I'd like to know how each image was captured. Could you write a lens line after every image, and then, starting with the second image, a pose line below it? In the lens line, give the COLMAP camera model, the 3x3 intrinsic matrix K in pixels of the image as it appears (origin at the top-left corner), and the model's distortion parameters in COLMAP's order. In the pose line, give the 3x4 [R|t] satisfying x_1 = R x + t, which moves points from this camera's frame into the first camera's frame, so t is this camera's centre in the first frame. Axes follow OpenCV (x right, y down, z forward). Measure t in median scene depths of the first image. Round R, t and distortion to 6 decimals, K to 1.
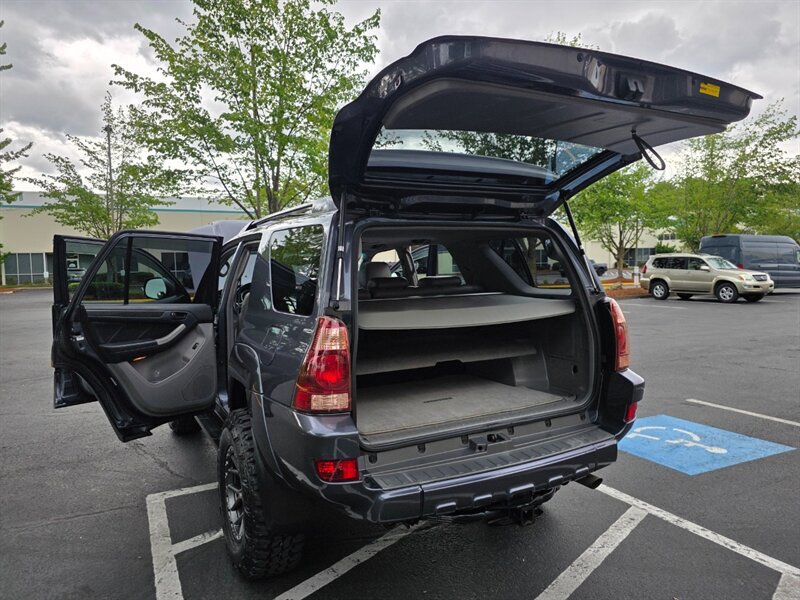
lens RADIAL K [[572.2, 0, 405.1], [0, 572.2, 299.2], [0, 0, 1]] dist [0.046734, -0.026319]
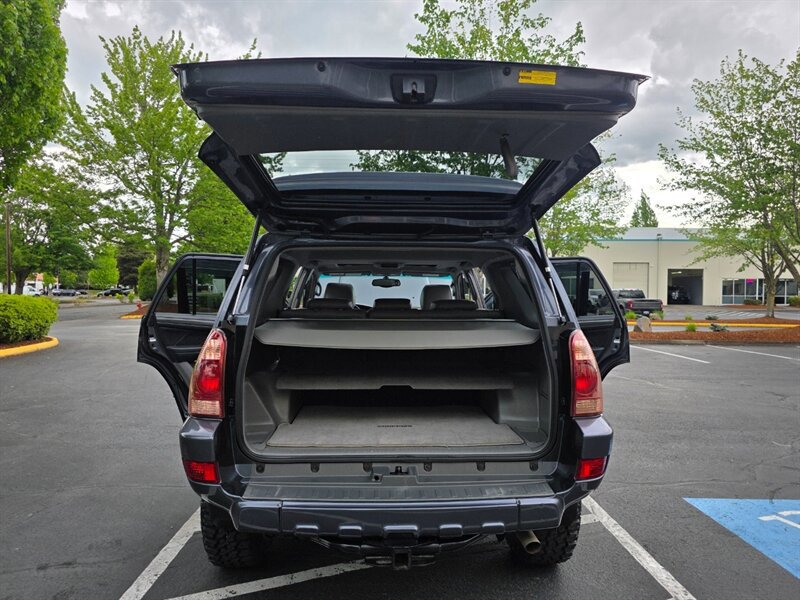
lens RADIAL K [[572.2, 0, 403.4], [0, 572.2, 305.0], [0, 0, 1]] dist [0.046734, -0.026319]
pose [[0.896898, 0.035462, -0.440814, 0.498923], [-0.052096, 0.998312, -0.025687, -0.003857], [0.439158, 0.046003, 0.897231, 0.130634]]
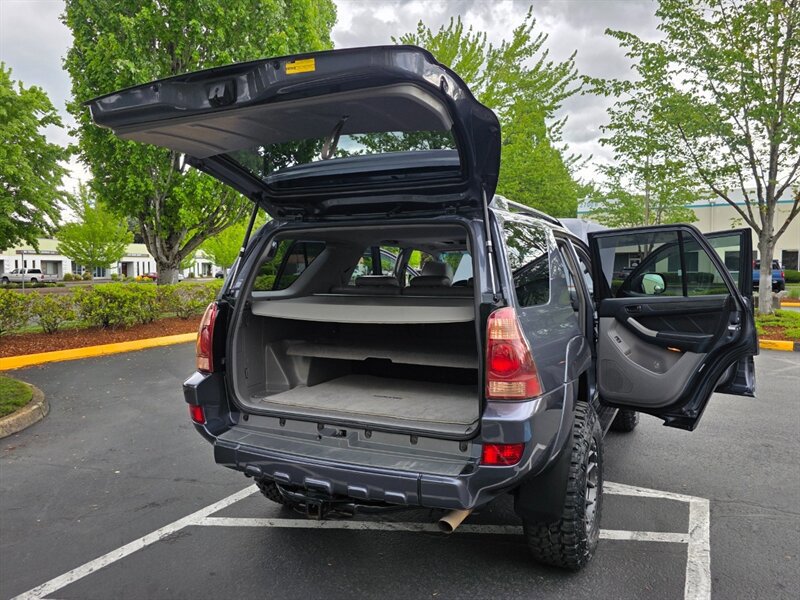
lens RADIAL K [[603.6, 0, 403.3], [0, 603.6, 298.3], [0, 0, 1]] dist [0.042171, -0.003793]
pose [[0.565982, 0.055541, -0.822544, 0.958637], [-0.059441, 0.997881, 0.026480, -0.028060], [0.822272, 0.033906, 0.568084, 0.419787]]
